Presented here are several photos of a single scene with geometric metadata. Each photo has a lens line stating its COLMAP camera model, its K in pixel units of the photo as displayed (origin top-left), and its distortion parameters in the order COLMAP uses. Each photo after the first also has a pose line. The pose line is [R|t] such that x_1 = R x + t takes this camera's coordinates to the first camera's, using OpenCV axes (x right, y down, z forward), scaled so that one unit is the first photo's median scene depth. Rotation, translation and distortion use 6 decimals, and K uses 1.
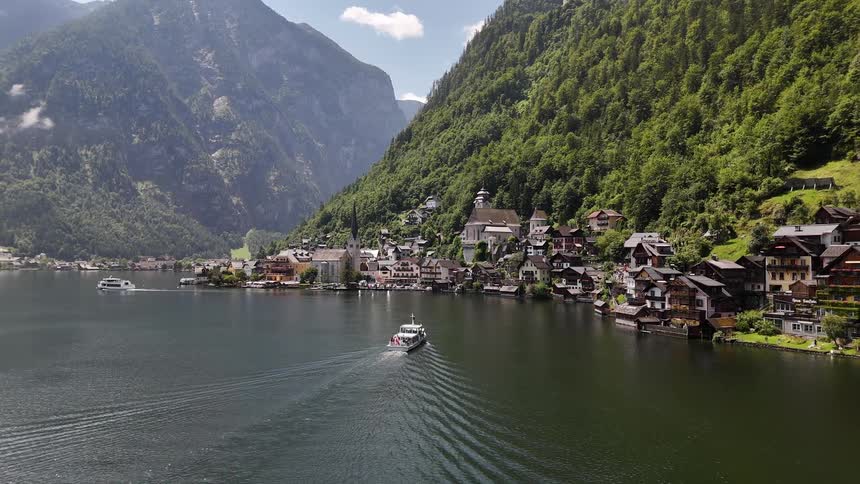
lens RADIAL K [[620.6, 0, 428.0], [0, 620.6, 246.0], [0, 0, 1]] dist [0.086061, -0.090853]
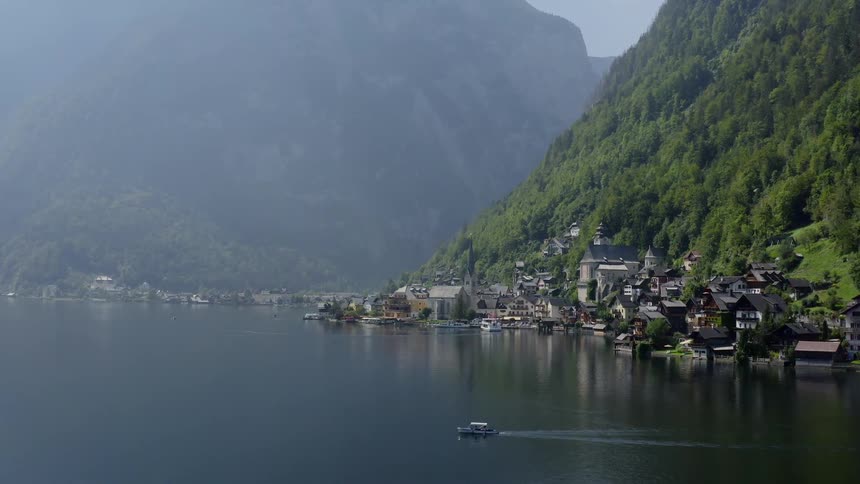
lens RADIAL K [[962.0, 0, 429.4], [0, 962.0, 244.1], [0, 0, 1]] dist [-0.181158, 0.000000]
pose [[0.973156, -0.002126, -0.230136, 0.108416], [-0.004860, 0.999545, -0.029783, -0.010385], [0.230095, 0.030102, 0.972703, -0.315578]]
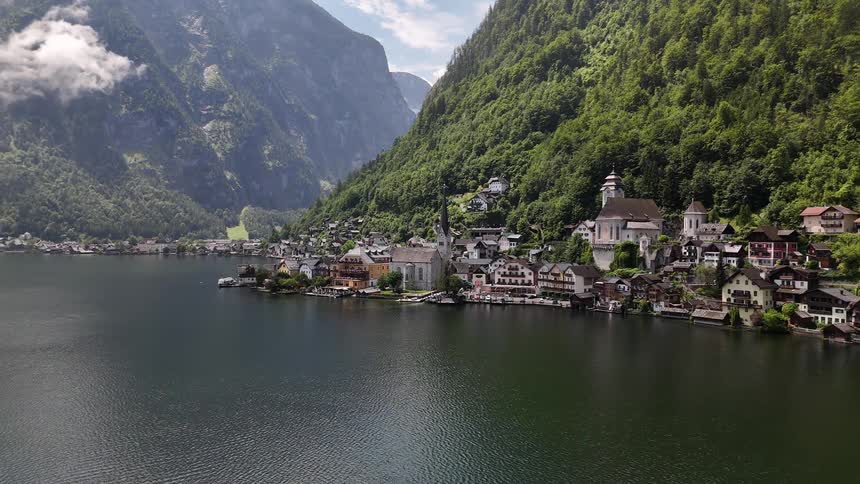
lens RADIAL K [[620.6, 0, 427.3], [0, 620.6, 243.9], [0, 0, 1]] dist [0.086061, -0.090853]
pose [[0.999669, 0.003455, 0.025503, -0.106974], [-0.004387, 0.999320, 0.036598, -0.019150], [-0.025359, -0.036698, 0.999005, 0.133988]]
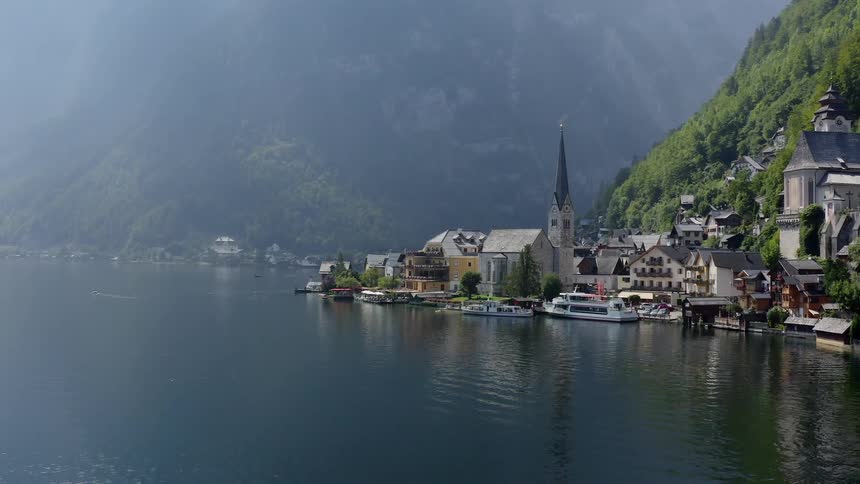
lens RADIAL K [[962.0, 0, 435.3], [0, 962.0, 242.1], [0, 0, 1]] dist [-0.181158, 0.000000]
pose [[0.901744, 0.001880, -0.432266, 0.076271], [0.000343, 0.999987, 0.005064, 0.007370], [0.432270, -0.004715, 0.901732, 0.189109]]
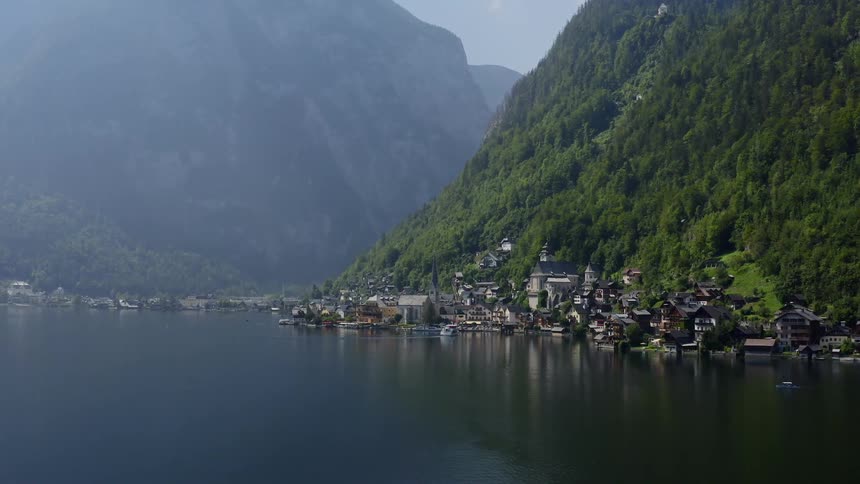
lens RADIAL K [[962.0, 0, 433.3], [0, 962.0, 245.3], [0, 0, 1]] dist [-0.181158, 0.000000]
pose [[0.996038, 0.000873, -0.088927, 0.023649], [-0.003592, 0.999531, -0.030427, -0.022057], [0.088859, 0.030626, 0.995573, -0.503957]]
